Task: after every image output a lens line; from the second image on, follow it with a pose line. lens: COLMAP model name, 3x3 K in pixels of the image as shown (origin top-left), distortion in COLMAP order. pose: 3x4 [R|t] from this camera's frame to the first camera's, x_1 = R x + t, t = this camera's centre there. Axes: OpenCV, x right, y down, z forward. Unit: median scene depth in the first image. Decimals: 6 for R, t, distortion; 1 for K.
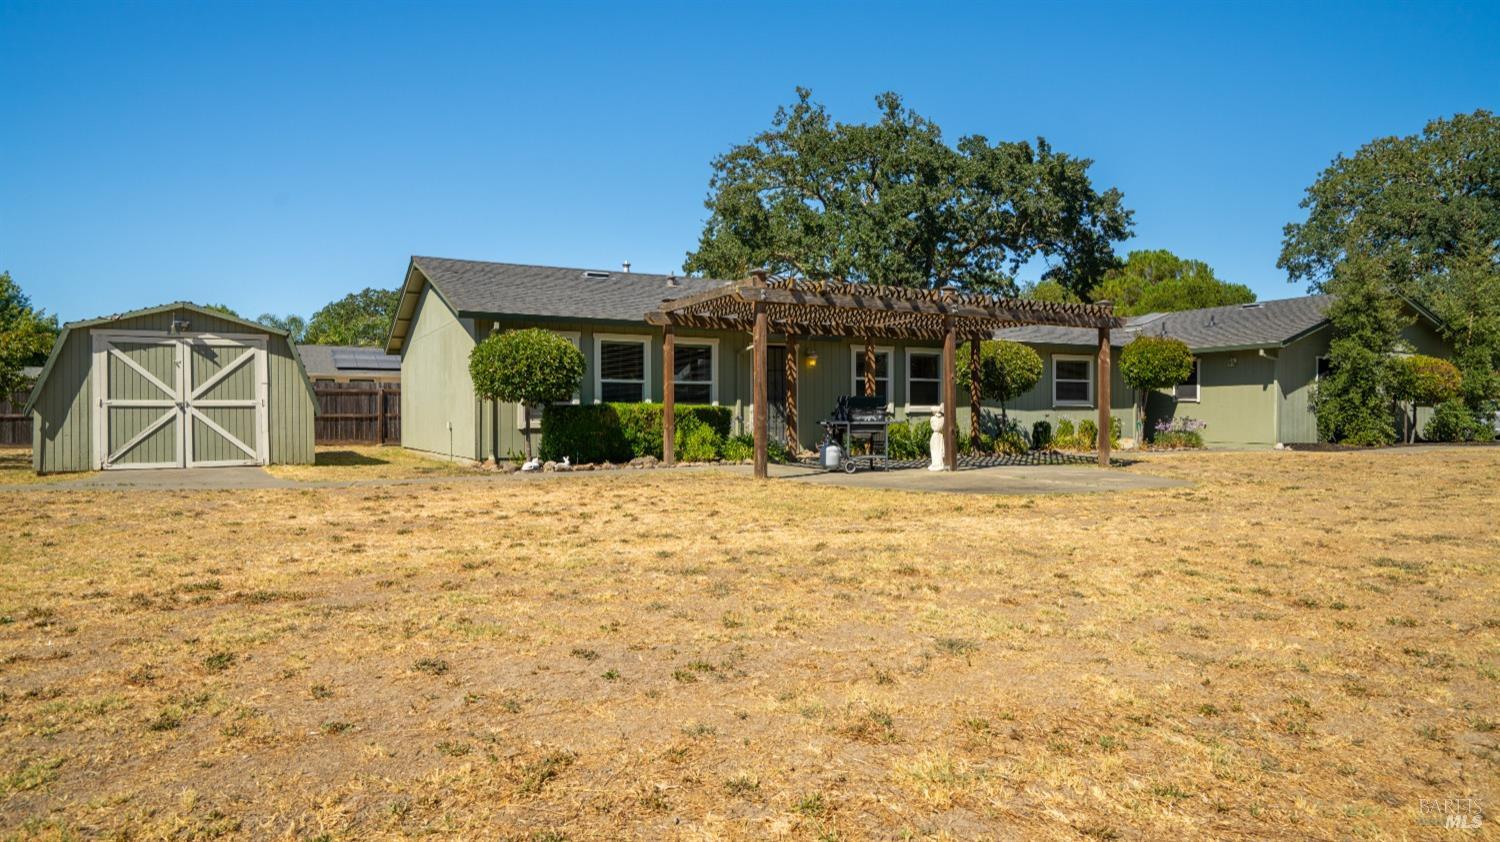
lens RADIAL K [[942.1, 0, 750.0], [0, 942.1, 421.0], [0, 0, 1]] dist [0.002589, 0.001062]
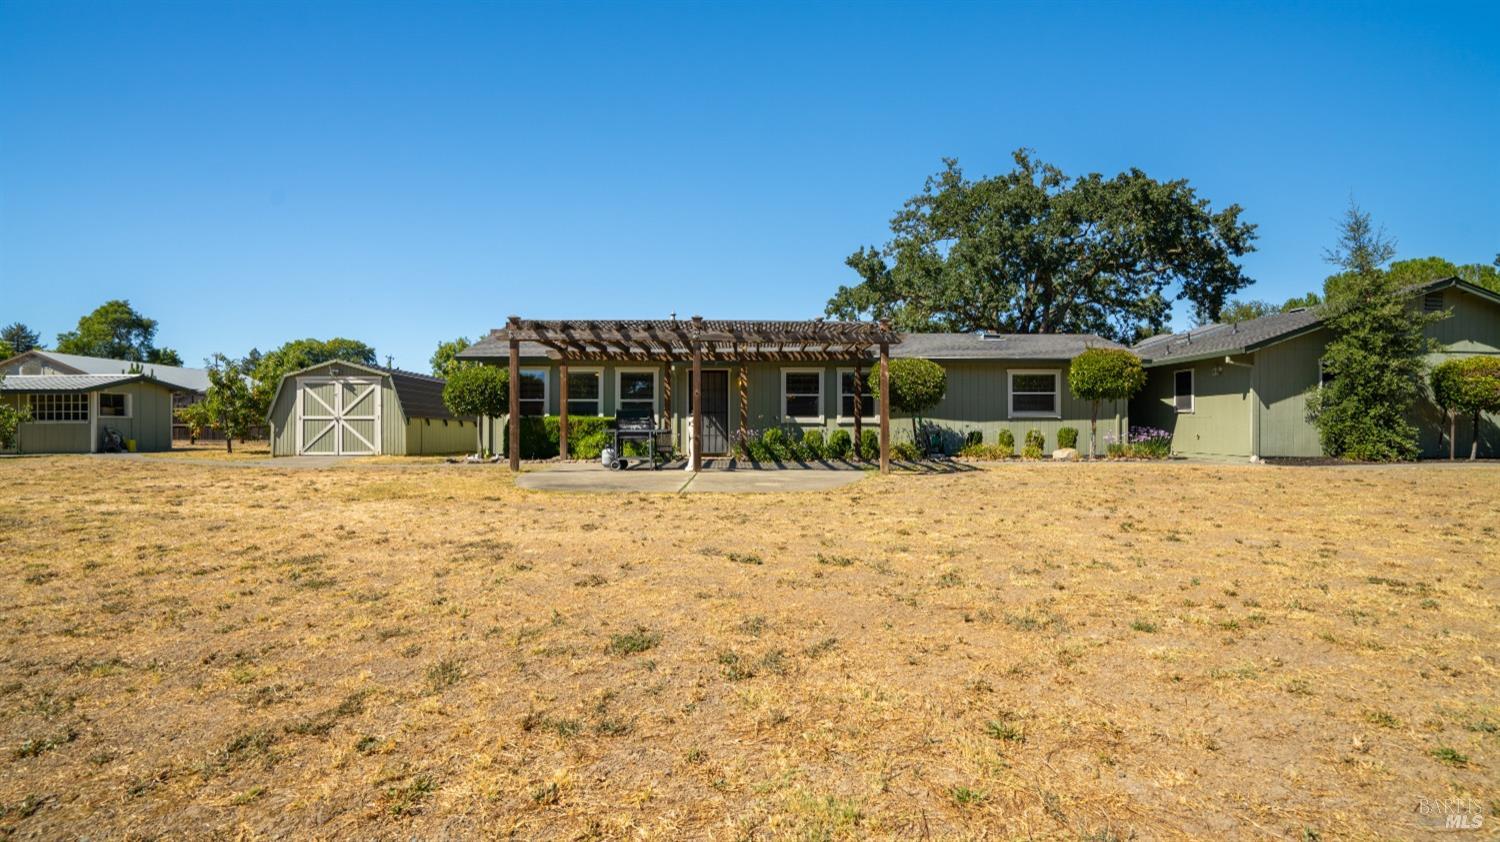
lens RADIAL K [[701.9, 0, 744.4], [0, 701.9, 422.7], [0, 0, 1]] dist [-0.060682, 0.025559]
pose [[0.882996, -0.001476, -0.469378, 0.437037], [-0.004405, 0.999925, -0.011431, 0.001012], [0.469360, 0.012161, 0.882923, 0.160871]]
